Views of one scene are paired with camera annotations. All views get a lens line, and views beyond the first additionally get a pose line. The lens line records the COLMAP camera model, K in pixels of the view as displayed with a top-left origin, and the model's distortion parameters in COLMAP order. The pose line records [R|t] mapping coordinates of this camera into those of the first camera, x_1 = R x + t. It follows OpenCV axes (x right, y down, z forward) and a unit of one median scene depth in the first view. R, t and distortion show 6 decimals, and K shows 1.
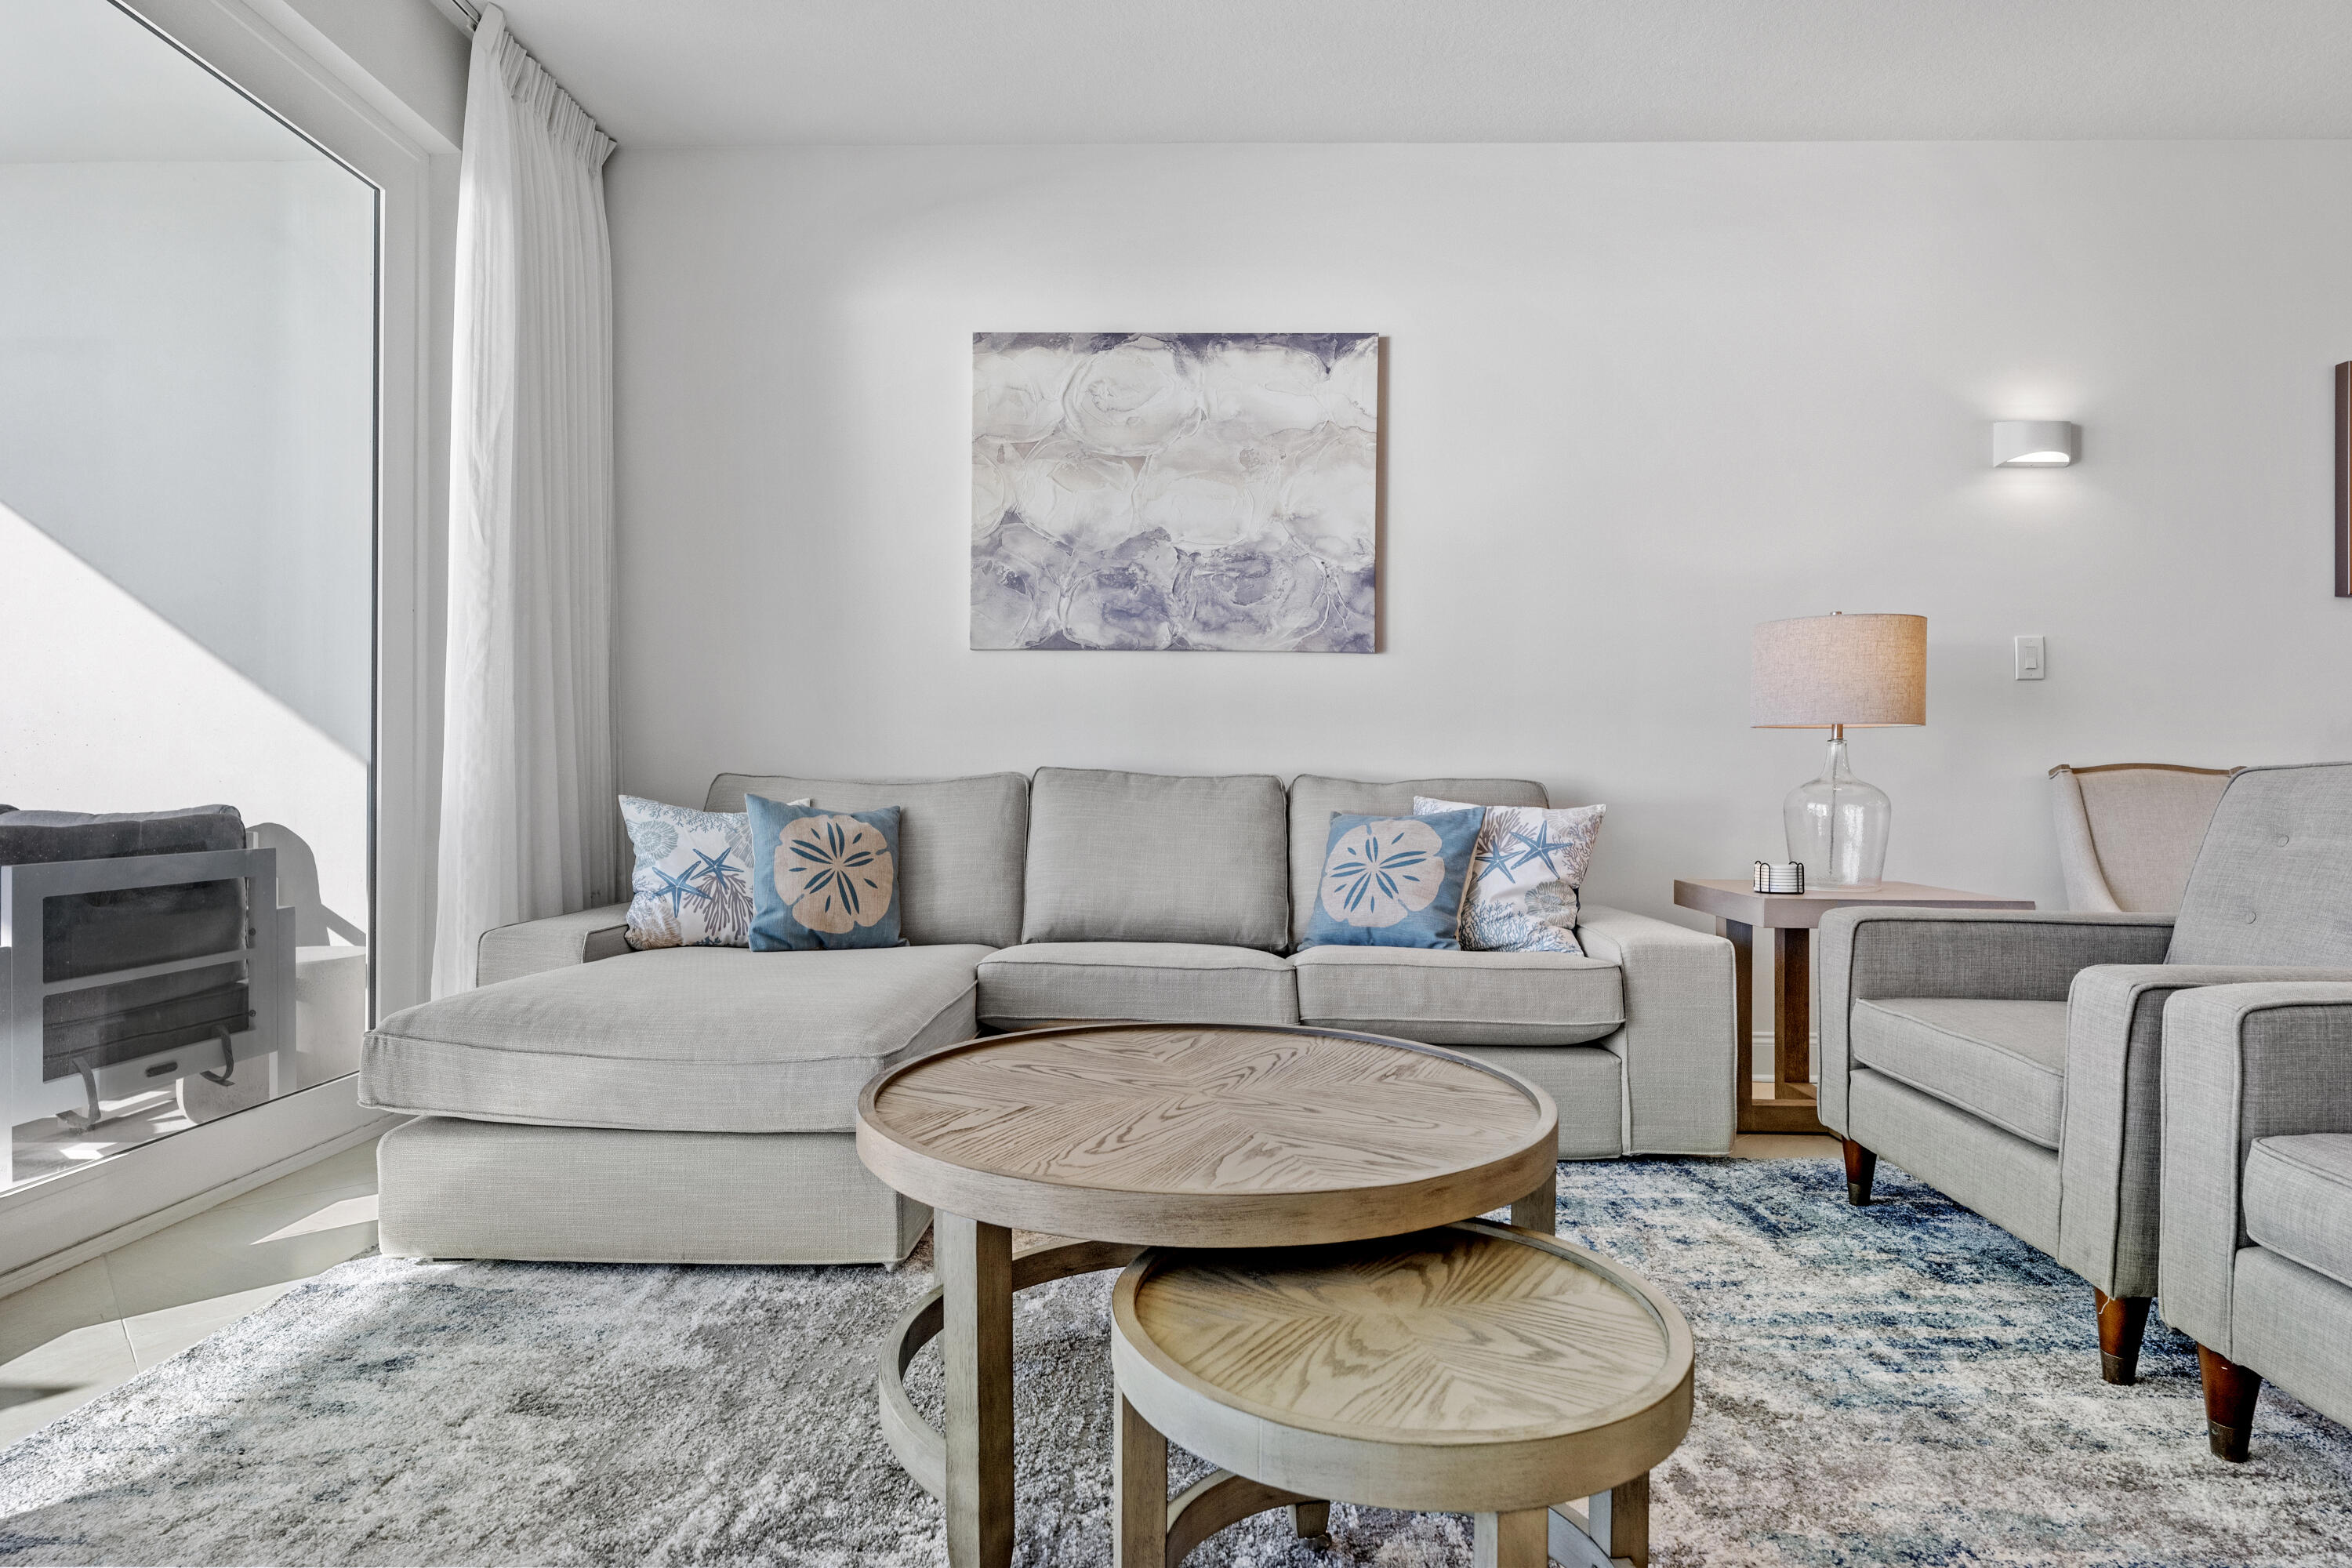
lens RADIAL K [[1282.3, 0, 1183.3], [0, 1282.3, 775.0], [0, 0, 1]] dist [-0.004980, -0.000317]
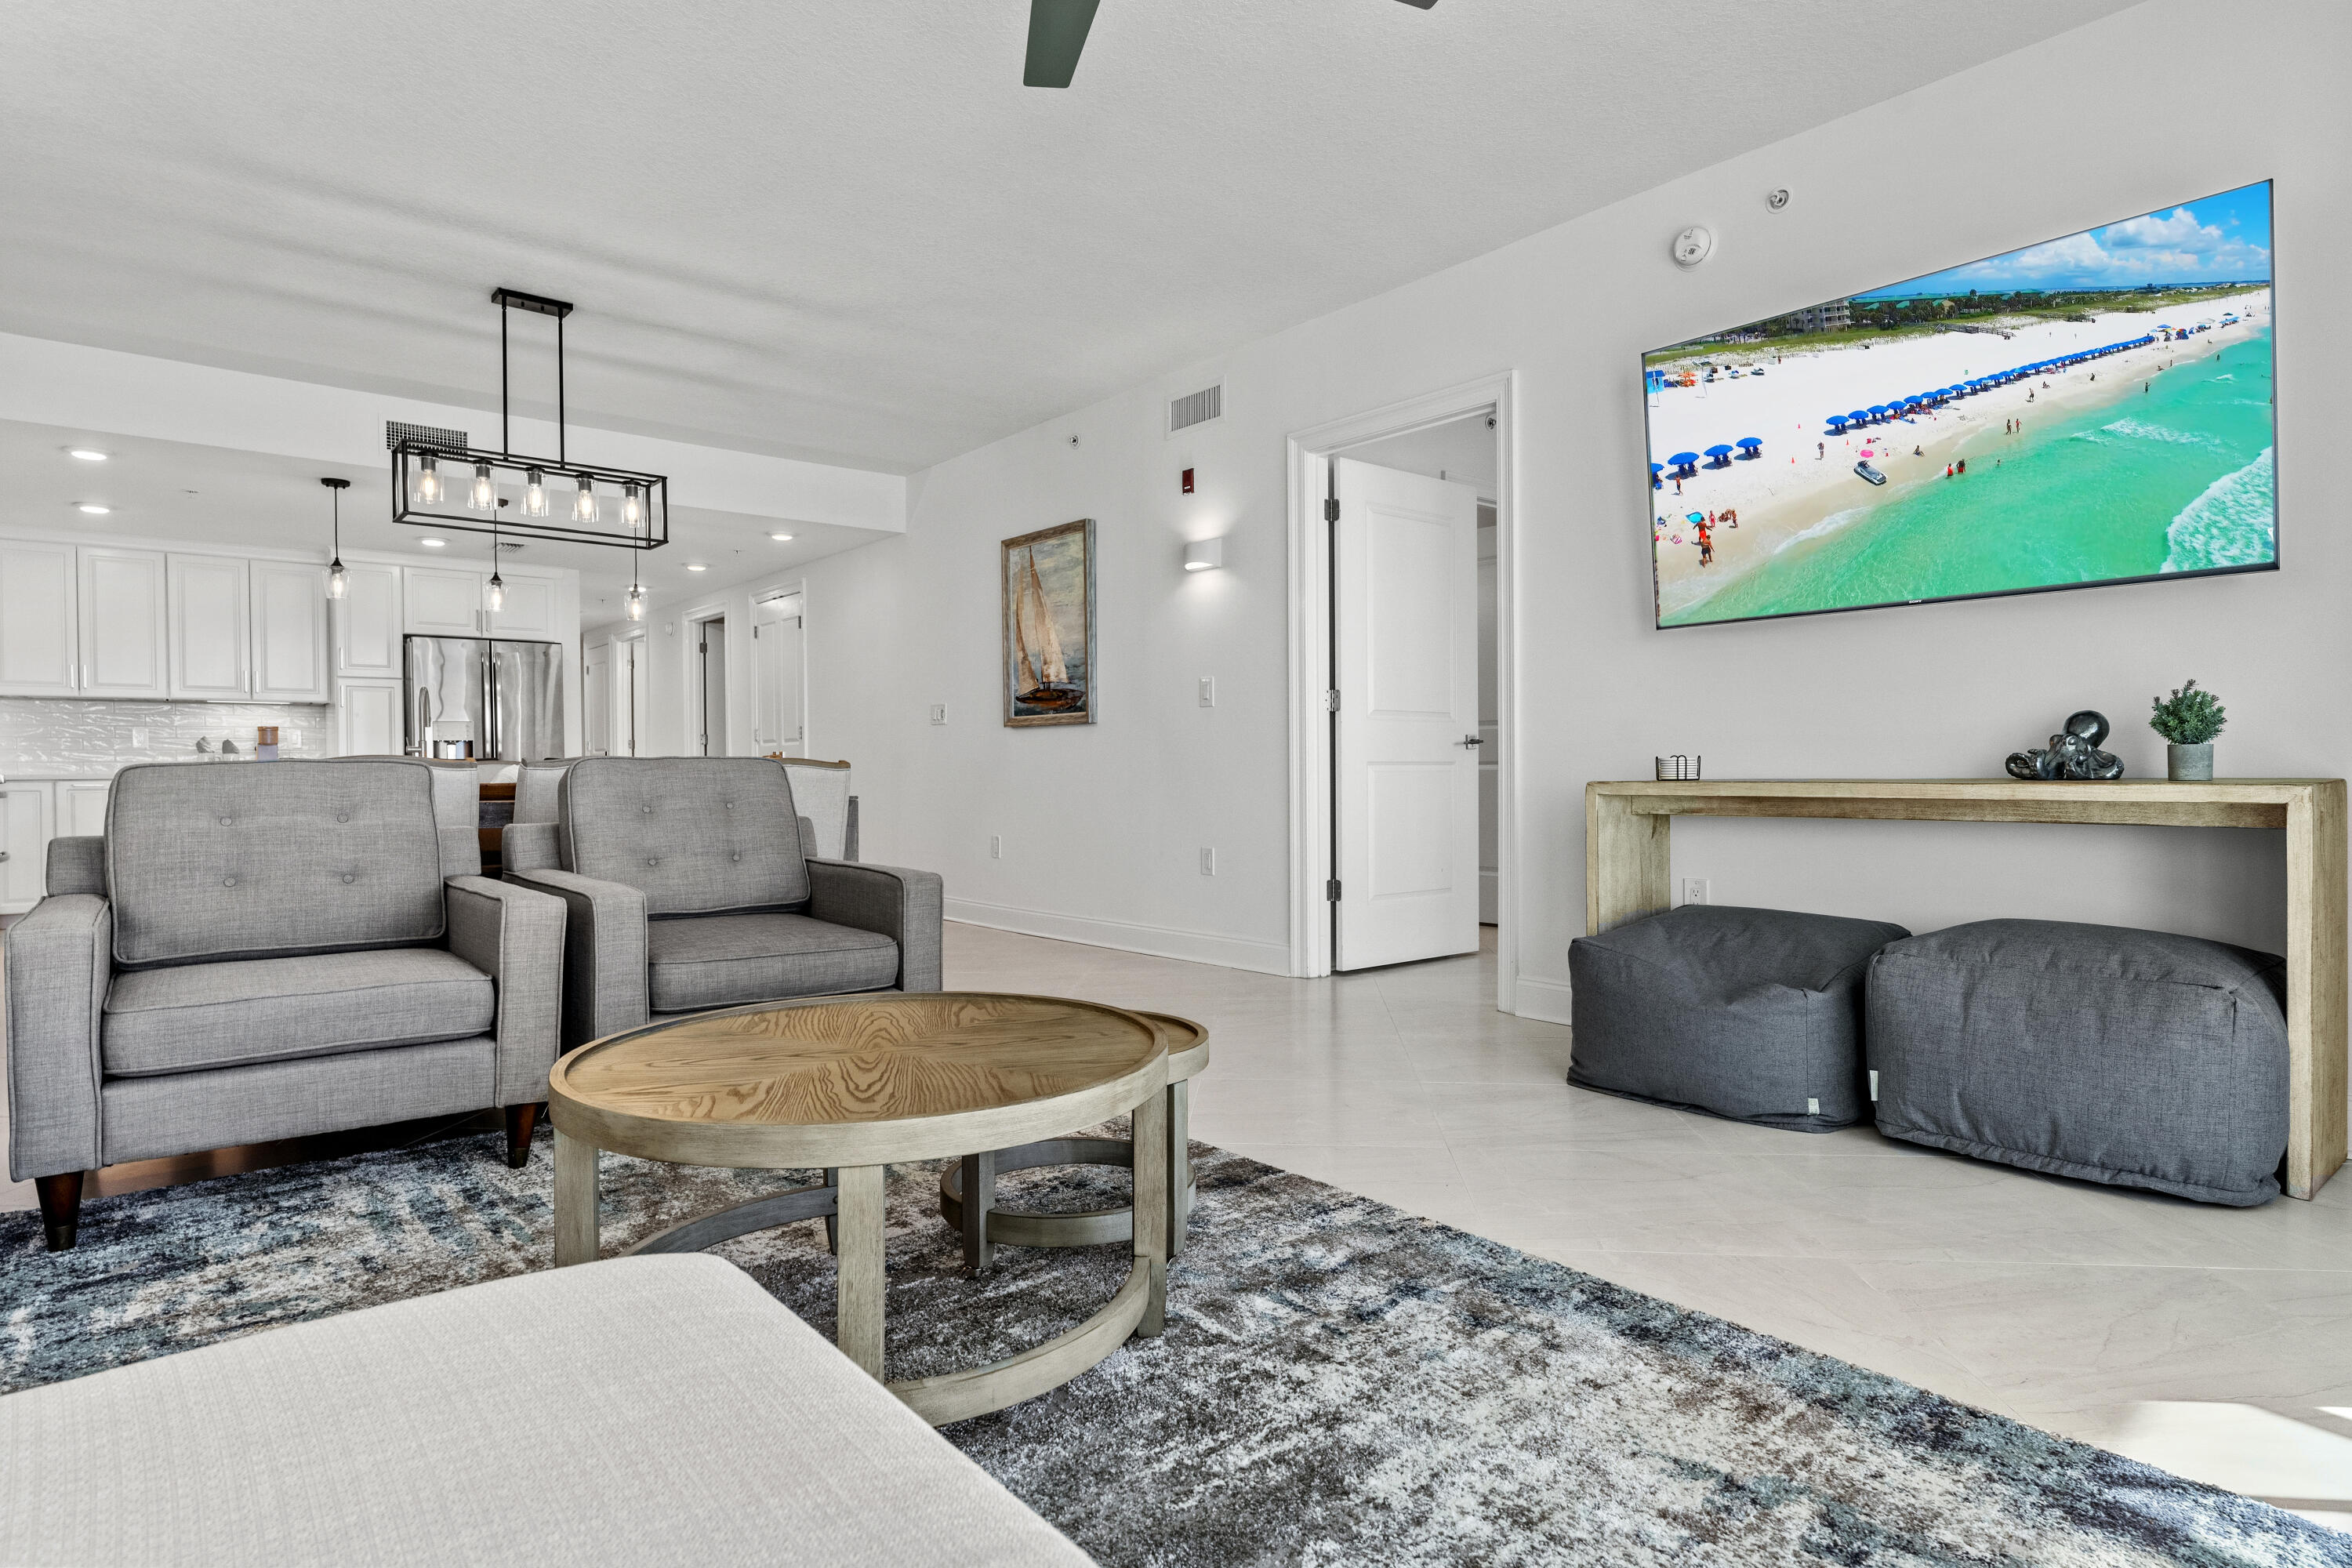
lens RADIAL K [[1252.2, 0, 1173.4], [0, 1252.2, 776.1], [0, 0, 1]] dist [0.000900, 0.000247]
pose [[-0.659317, -0.007275, 0.751830, -0.440854], [-0.000480, 0.999957, 0.009255, -0.003968], [-0.751865, 0.005741, -0.659292, 0.672736]]
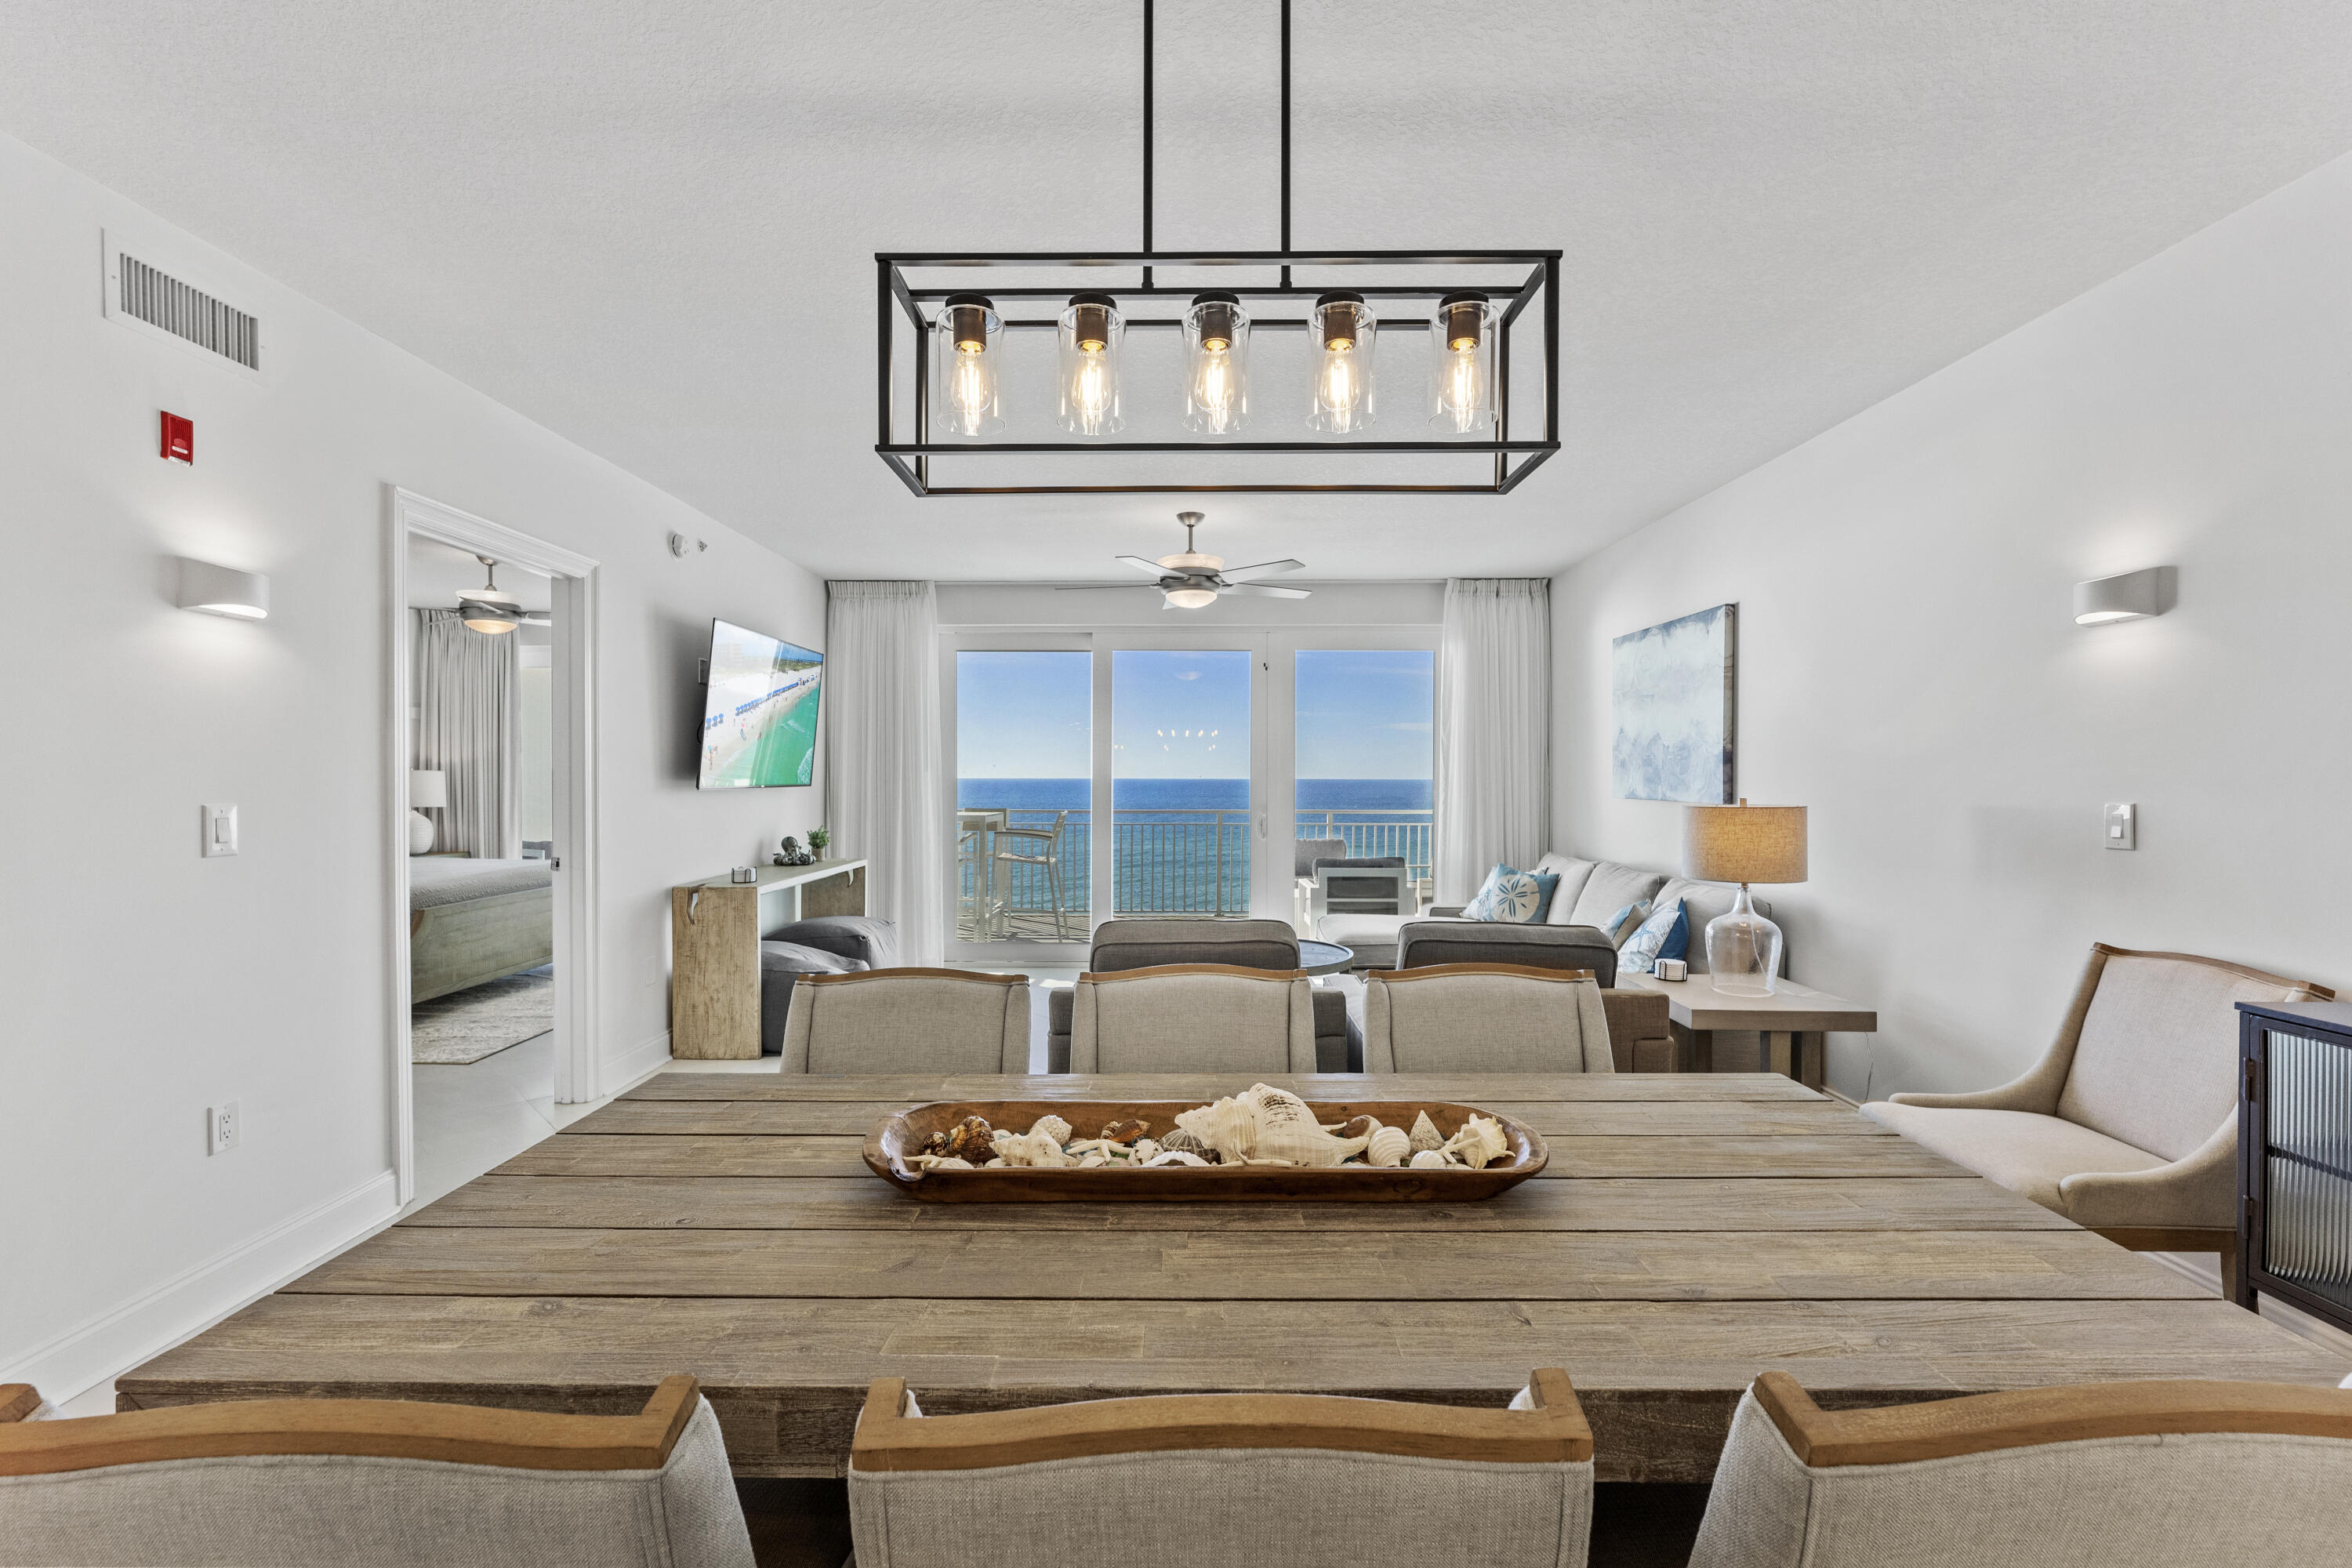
lens RADIAL K [[984.4, 0, 1170.3], [0, 984.4, 781.3], [0, 0, 1]] dist [-0.003680, -0.000655]
pose [[0.017782, -0.002666, -0.999838, 1.359463], [0.002536, 0.999993, -0.002622, -0.122407], [0.999839, -0.002489, 0.017788, 0.286996]]
